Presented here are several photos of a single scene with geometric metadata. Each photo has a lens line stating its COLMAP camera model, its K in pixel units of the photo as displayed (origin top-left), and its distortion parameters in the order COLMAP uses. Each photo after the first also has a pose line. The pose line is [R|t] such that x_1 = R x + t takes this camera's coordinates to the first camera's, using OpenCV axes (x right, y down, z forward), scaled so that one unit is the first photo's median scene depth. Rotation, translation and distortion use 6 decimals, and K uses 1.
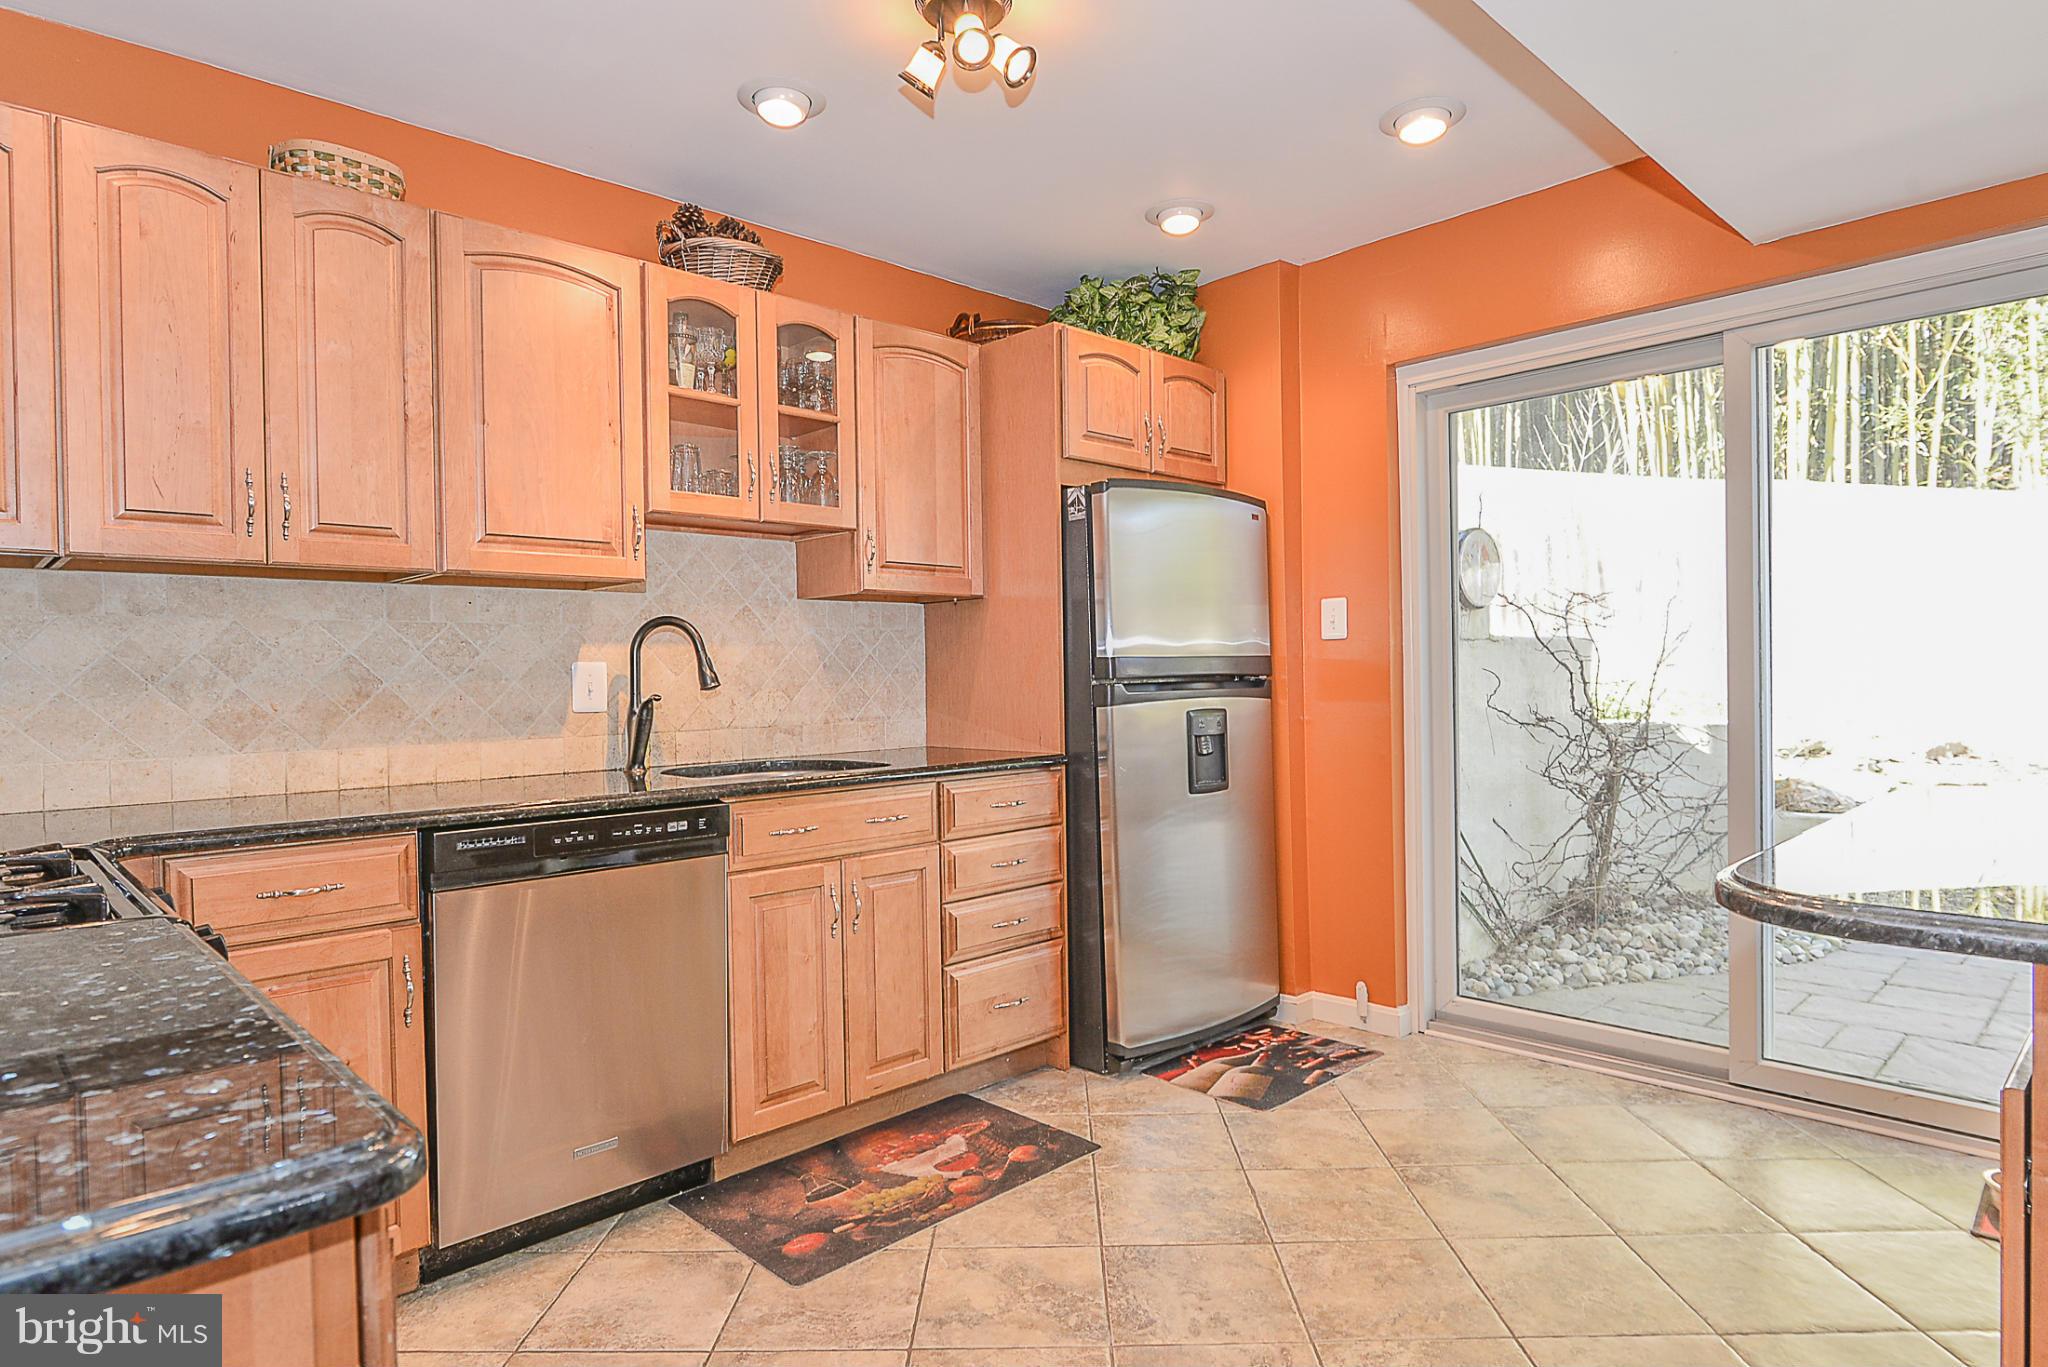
lens RADIAL K [[1100.5, 0, 1045.4], [0, 1100.5, 686.0], [0, 0, 1]] dist [-0.011685, 0.000091]
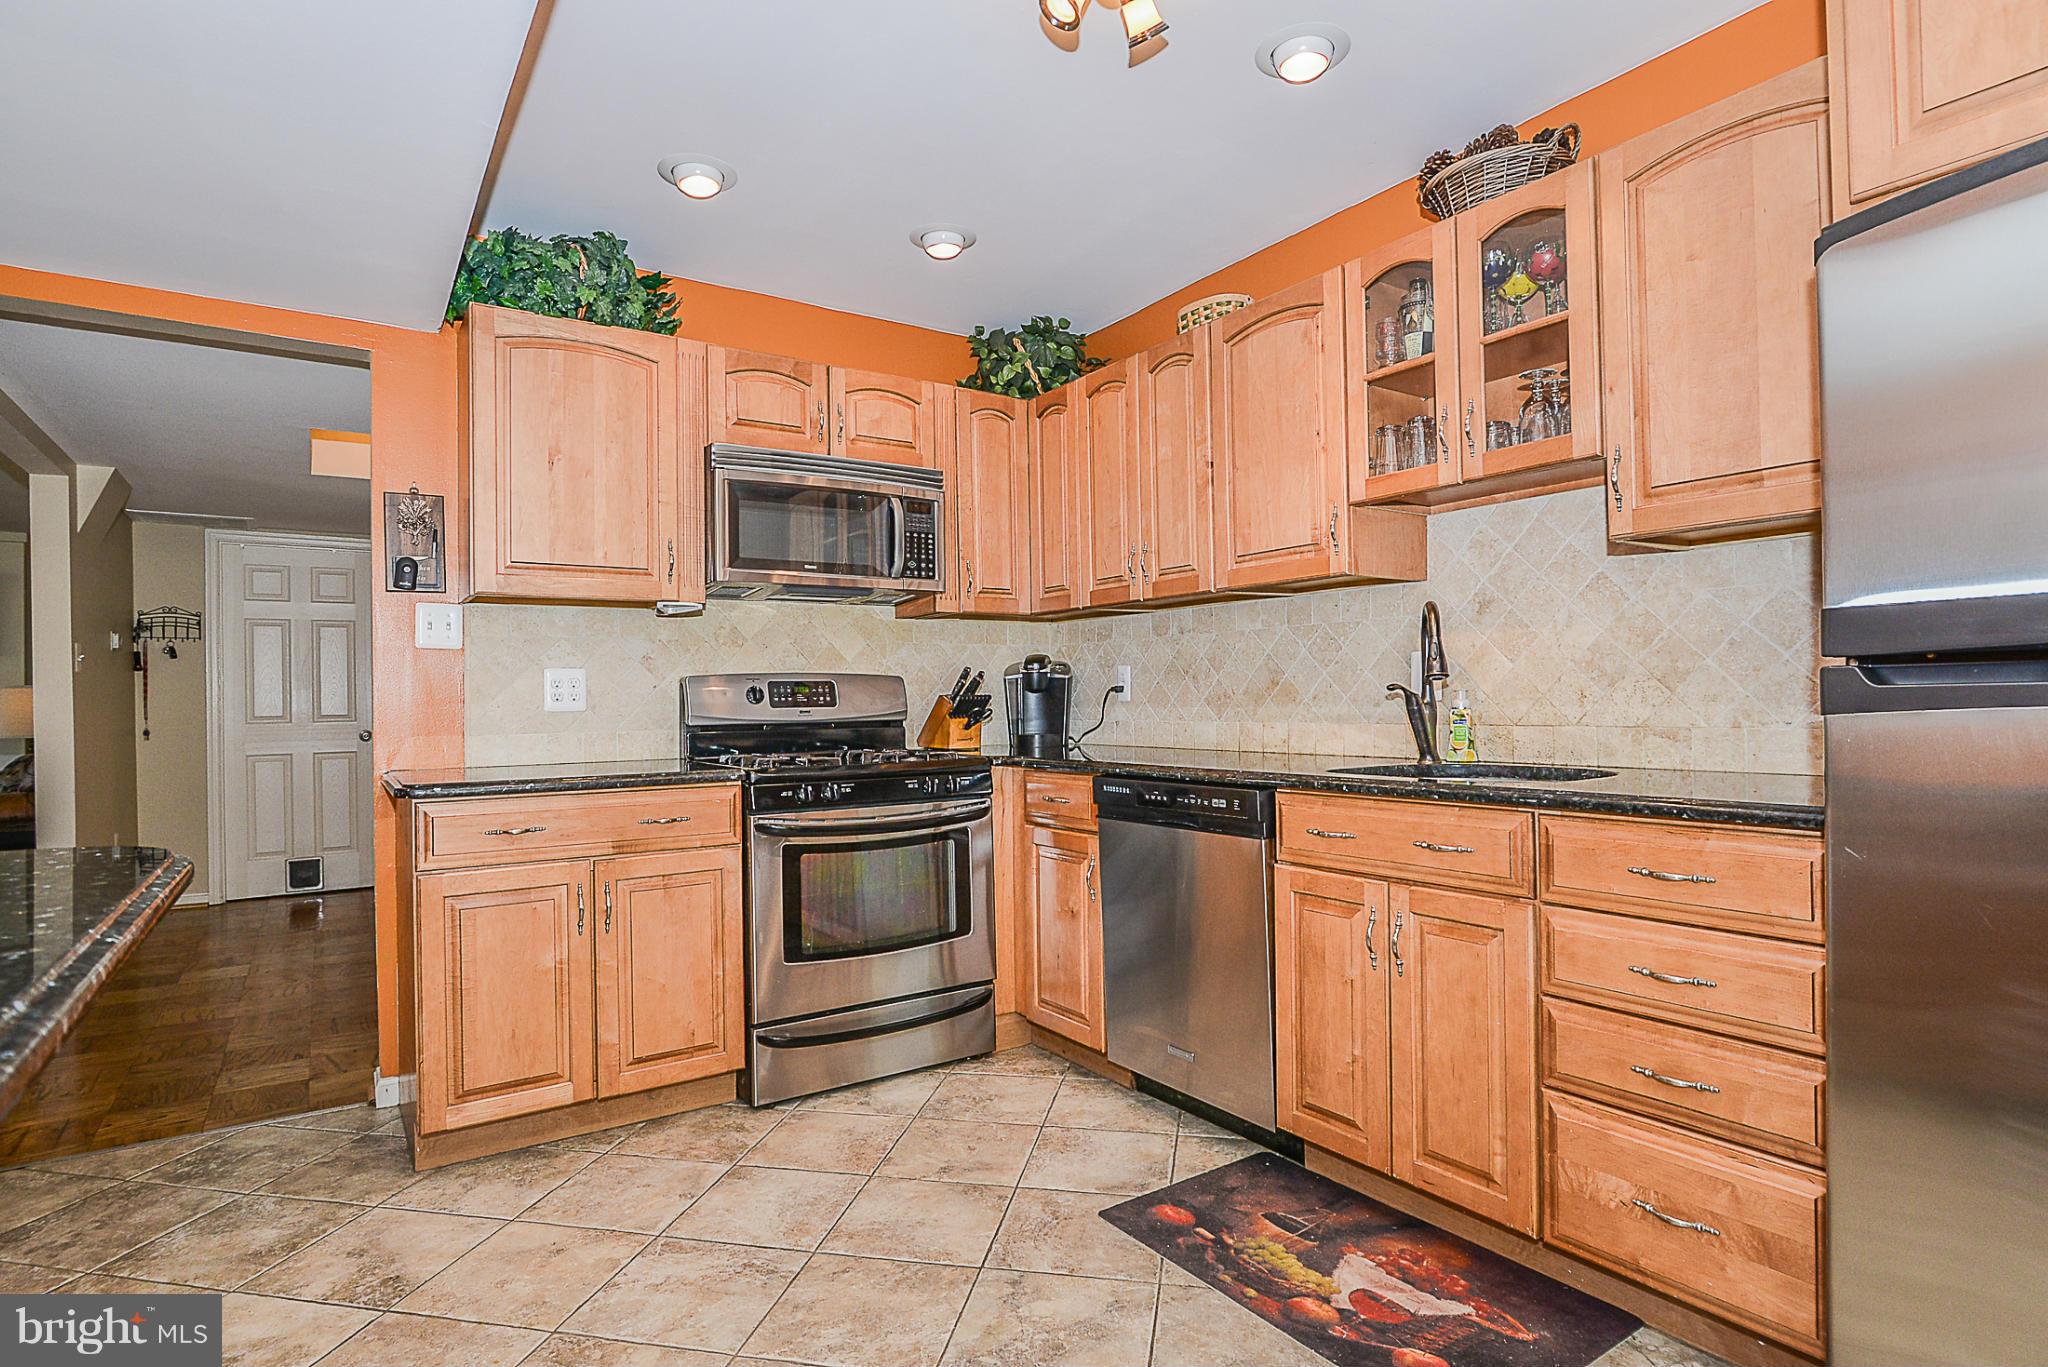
lens RADIAL K [[1009.4, 0, 993.7], [0, 1009.4, 684.9], [0, 0, 1]] dist [-0.014618, -0.001287]
pose [[-0.168913, 0.007036, -0.985606, 0.616883], [0.009360, 0.999941, 0.005534, 0.000240], [0.985587, -0.008291, -0.168969, 0.827674]]
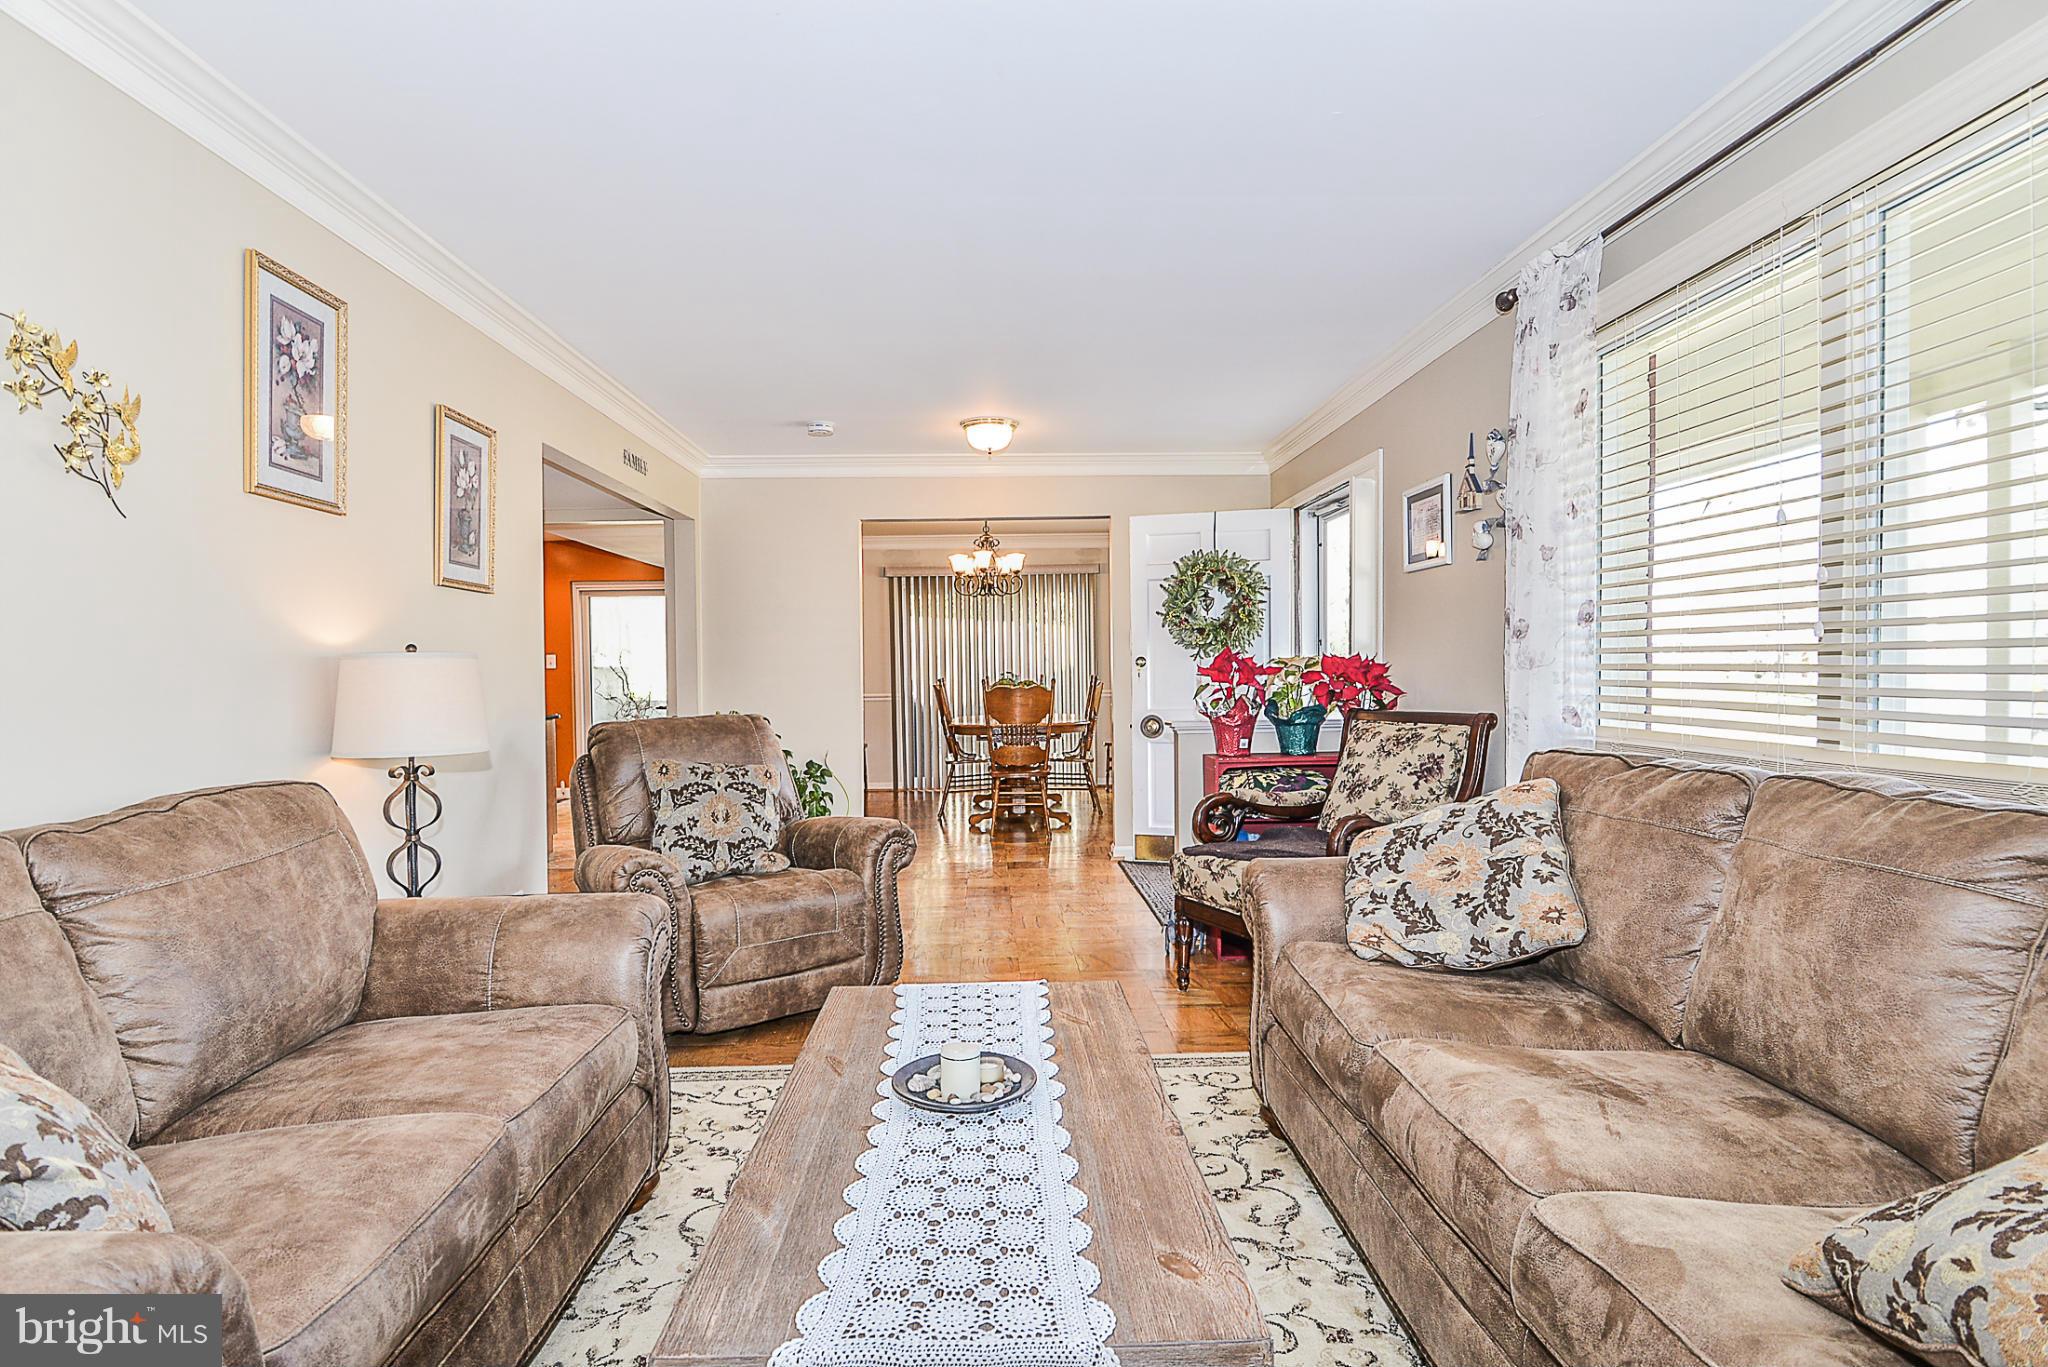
lens RADIAL K [[1009.4, 0, 1022.9], [0, 1009.4, 678.8], [0, 0, 1]] dist [-0.014618, -0.001287]
pose [[0.664562, 0.008273, 0.747187, -1.355582], [-0.000220, 0.999941, -0.010876, 0.019376], [-0.747233, 0.007064, 0.664525, -2.605114]]
